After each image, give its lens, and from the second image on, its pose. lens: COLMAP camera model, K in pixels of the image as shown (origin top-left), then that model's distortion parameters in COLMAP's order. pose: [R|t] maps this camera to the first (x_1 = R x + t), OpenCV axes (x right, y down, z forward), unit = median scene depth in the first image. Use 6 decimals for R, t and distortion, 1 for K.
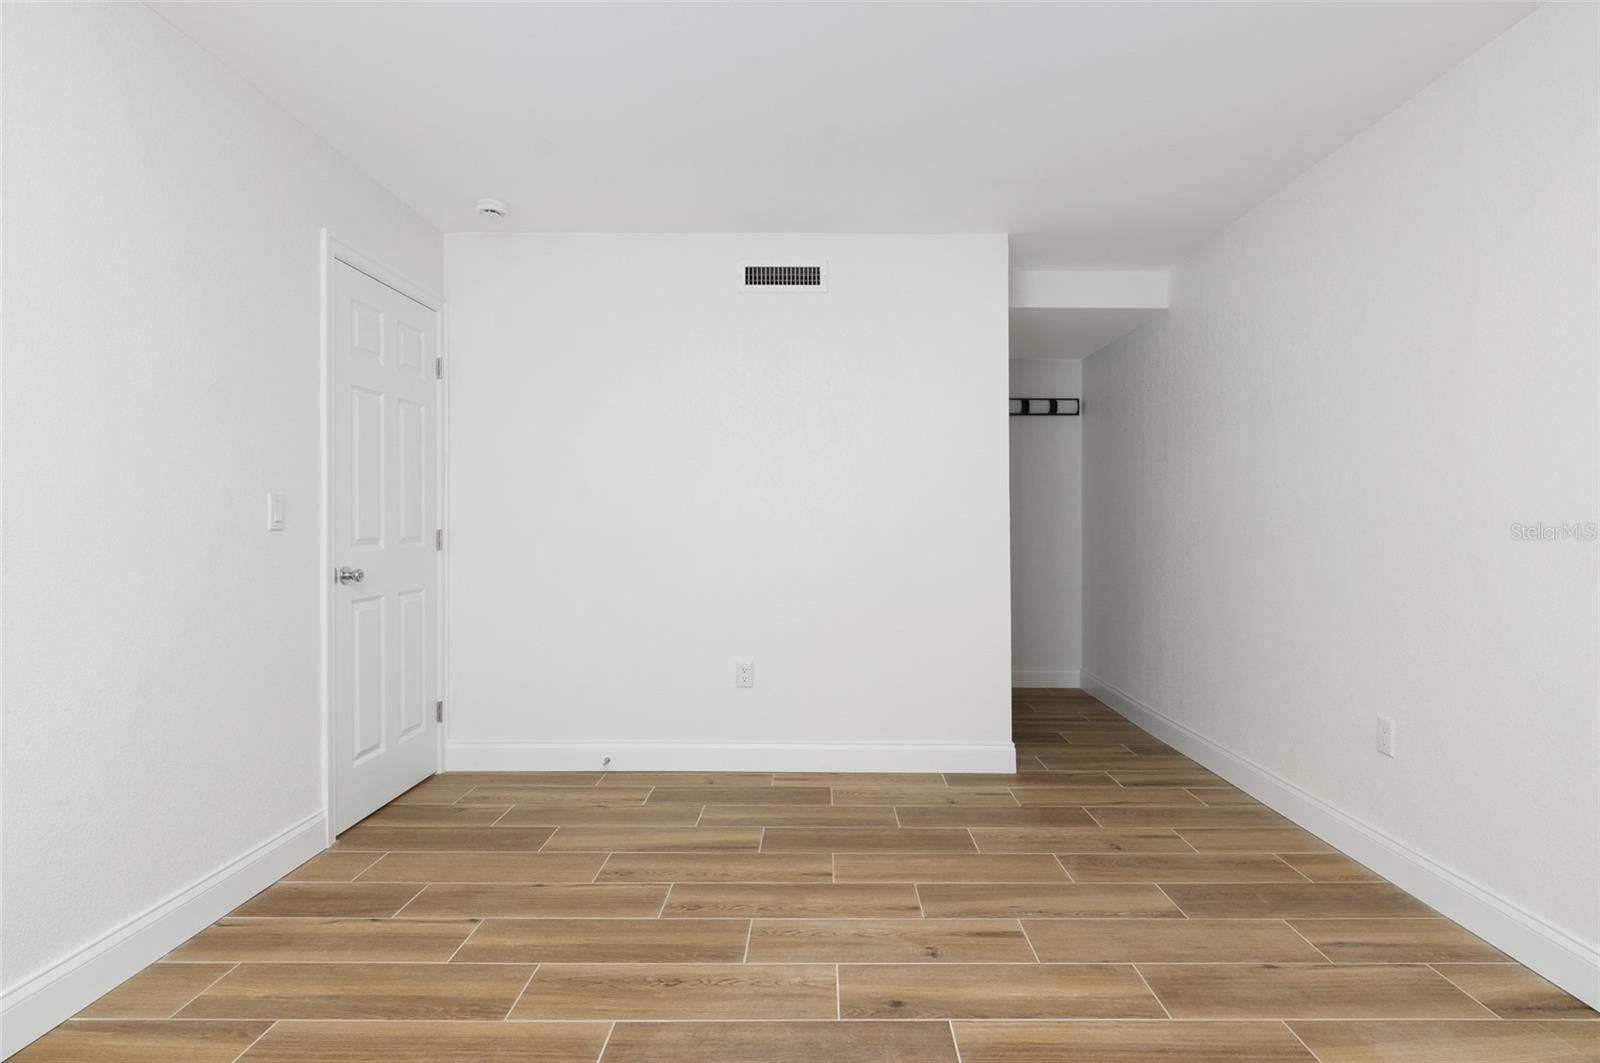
lens RADIAL K [[818.9, 0, 800.0], [0, 818.9, 531.5], [0, 0, 1]] dist [-0.000706, 0.000010]
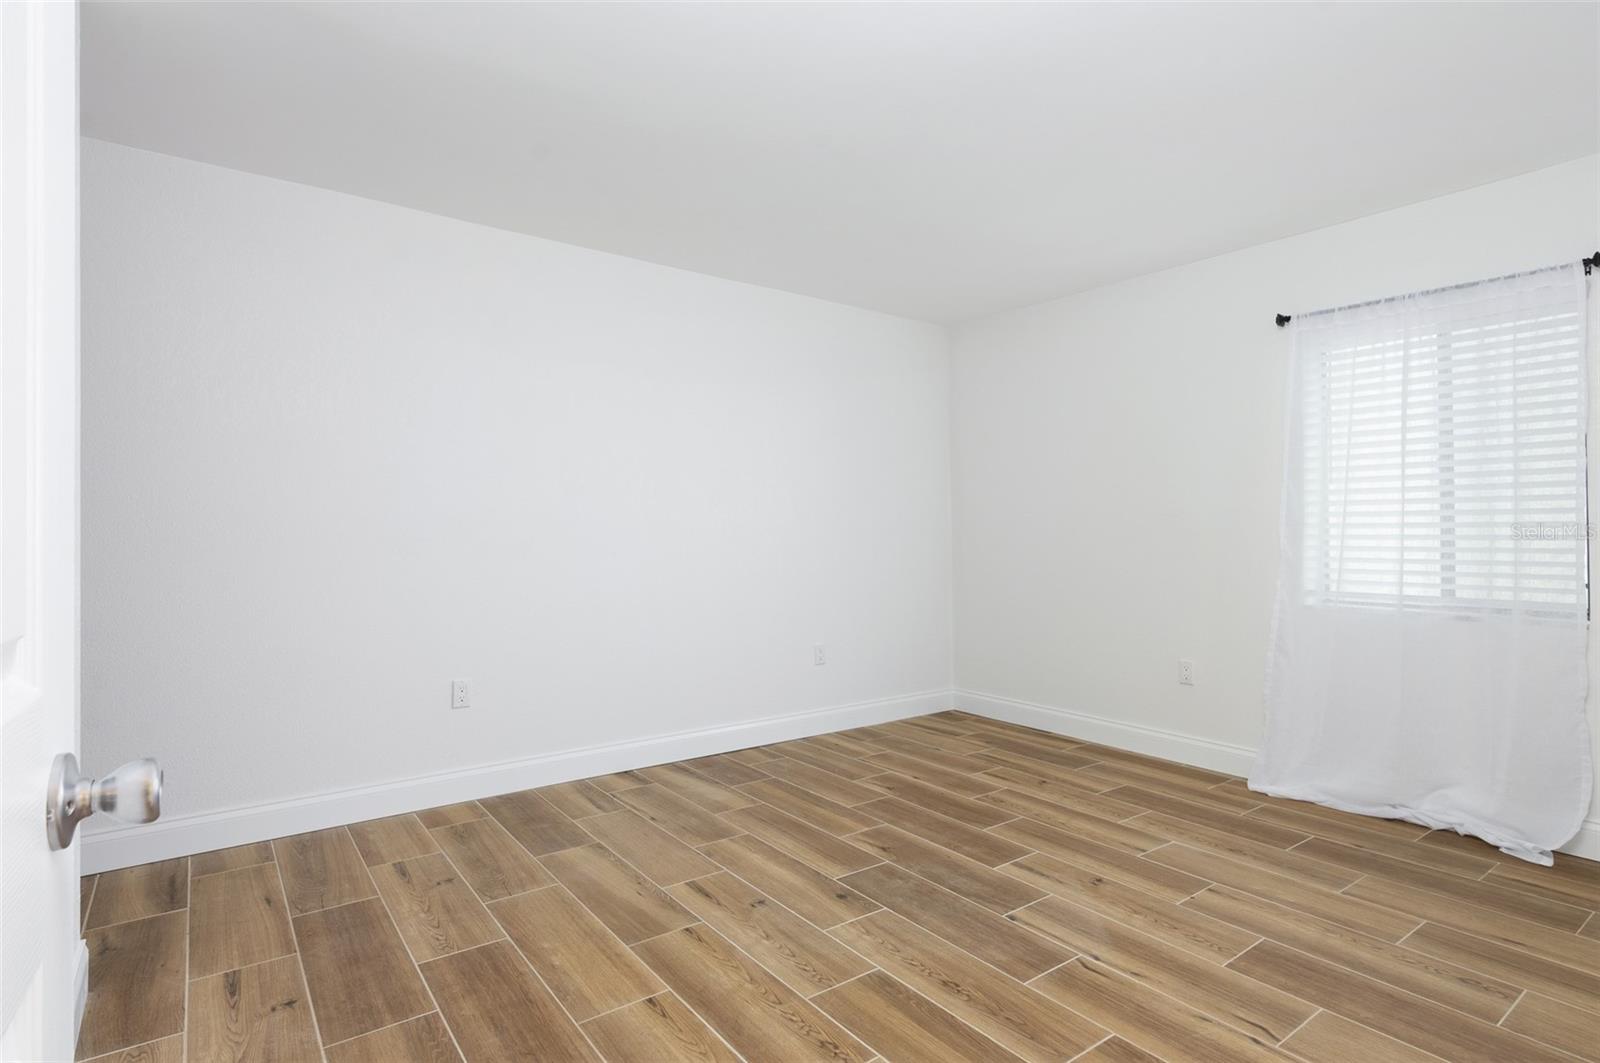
lens RADIAL K [[818.9, 0, 800.0], [0, 818.9, 531.5], [0, 0, 1]] dist [-0.000706, 0.000010]
pose [[-0.609135, -0.002765, 0.793061, -0.746941], [0.005422, 0.999956, 0.007652, -0.023425], [-0.793048, 0.008961, -0.609094, 1.549793]]
